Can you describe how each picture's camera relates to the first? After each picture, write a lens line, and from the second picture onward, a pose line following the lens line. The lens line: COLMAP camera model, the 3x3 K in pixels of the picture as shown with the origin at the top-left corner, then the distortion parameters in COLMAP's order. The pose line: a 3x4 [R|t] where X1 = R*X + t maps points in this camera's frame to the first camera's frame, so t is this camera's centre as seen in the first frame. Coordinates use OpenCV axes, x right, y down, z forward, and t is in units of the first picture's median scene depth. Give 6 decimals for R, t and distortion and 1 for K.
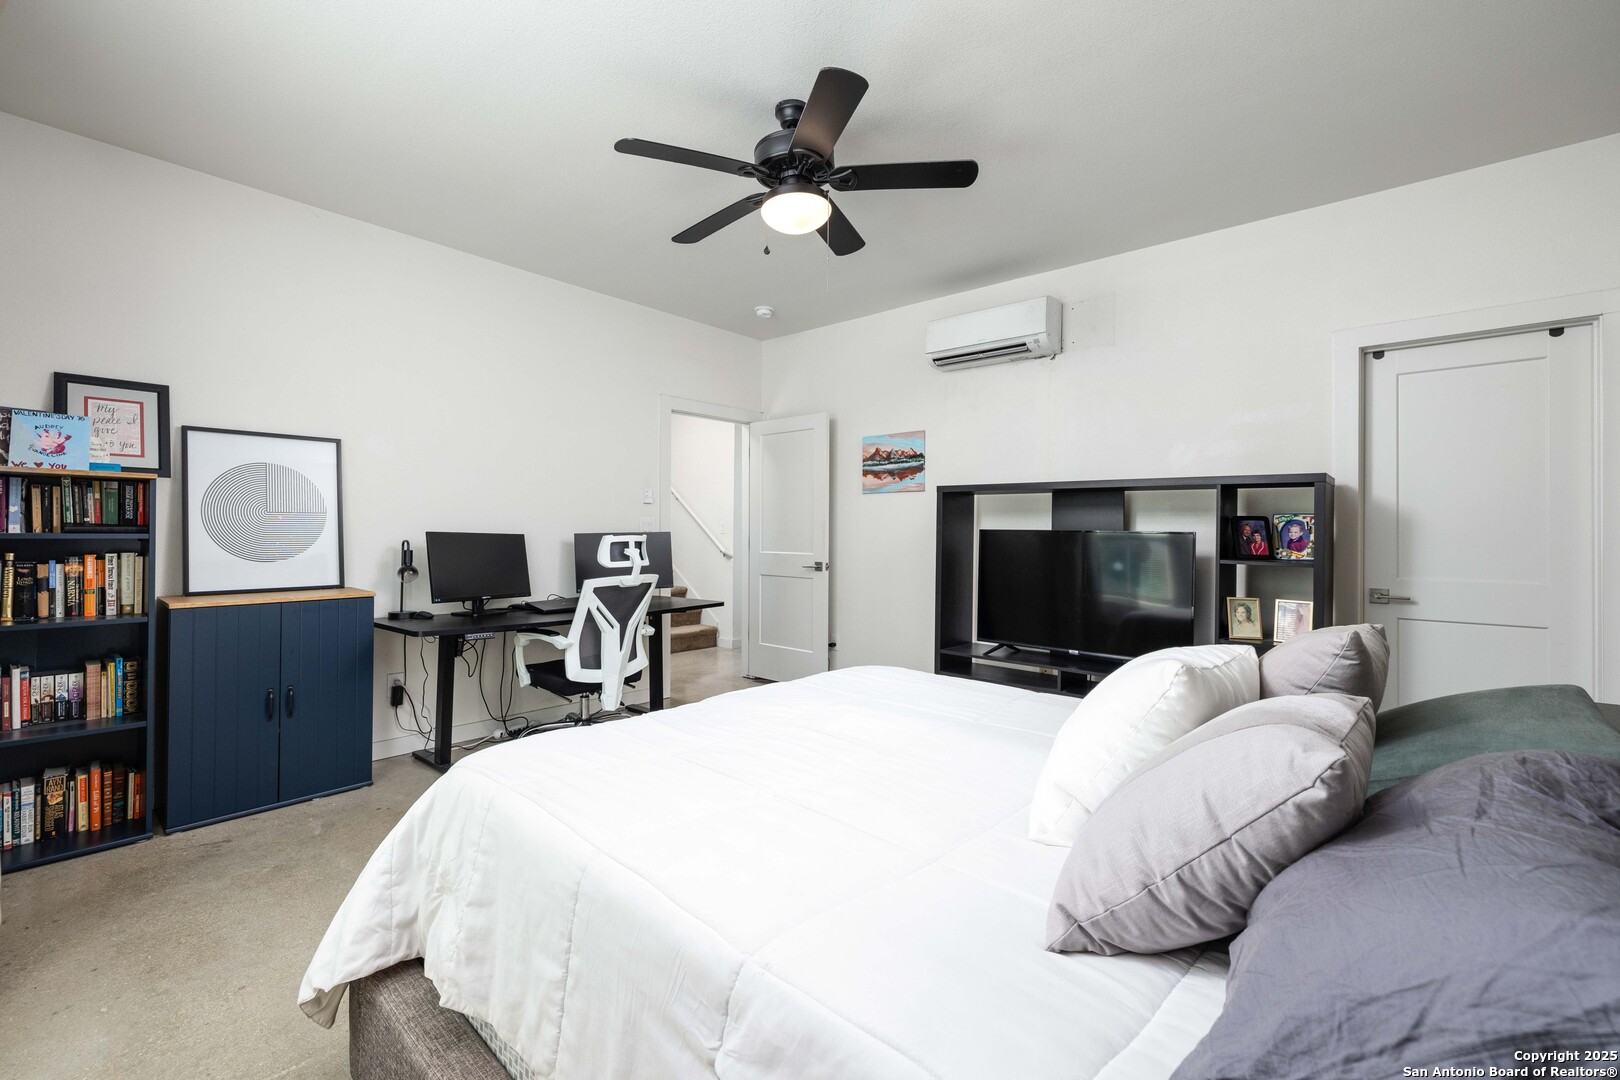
lens RADIAL K [[682.8, 0, 830.3], [0, 682.8, 524.9], [0, 0, 1]] dist [-0.000244, -0.000059]
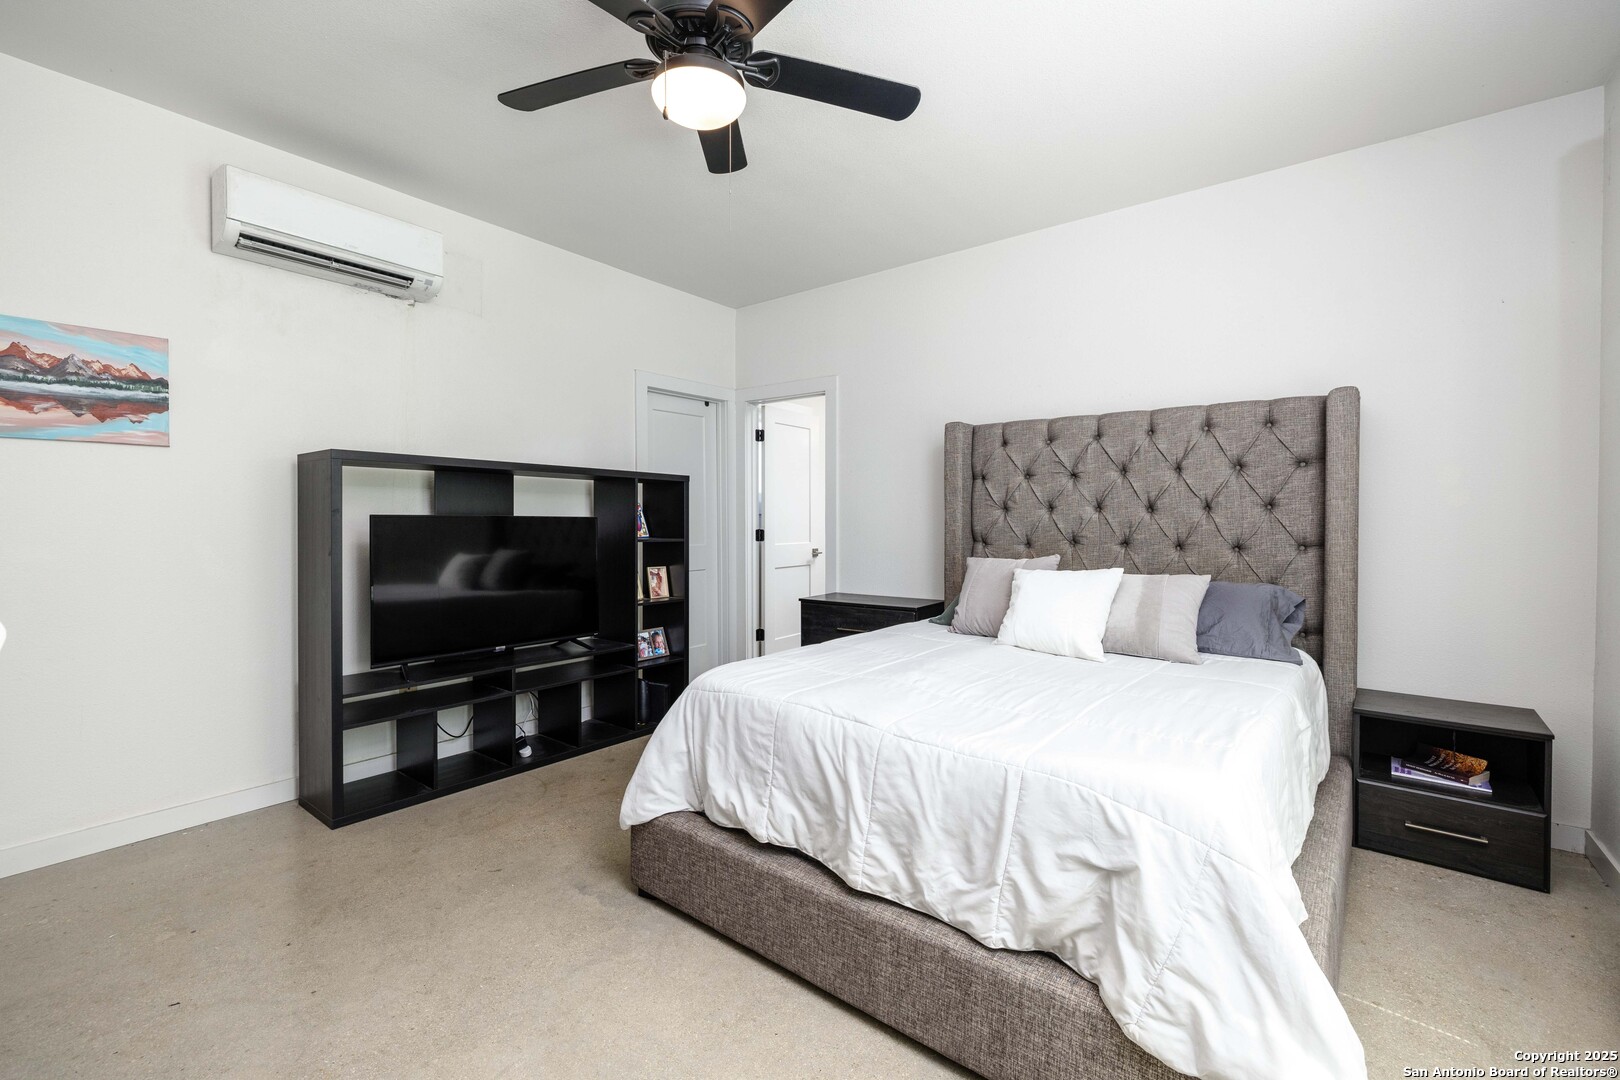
lens RADIAL K [[682.8, 0, 830.3], [0, 682.8, 524.9], [0, 0, 1]] dist [-0.000244, -0.000059]
pose [[-0.048177, -0.011906, 0.998768, -0.451934], [-0.006044, 0.999914, 0.011628, 0.004808], [-0.998821, -0.005476, -0.048245, 0.477470]]
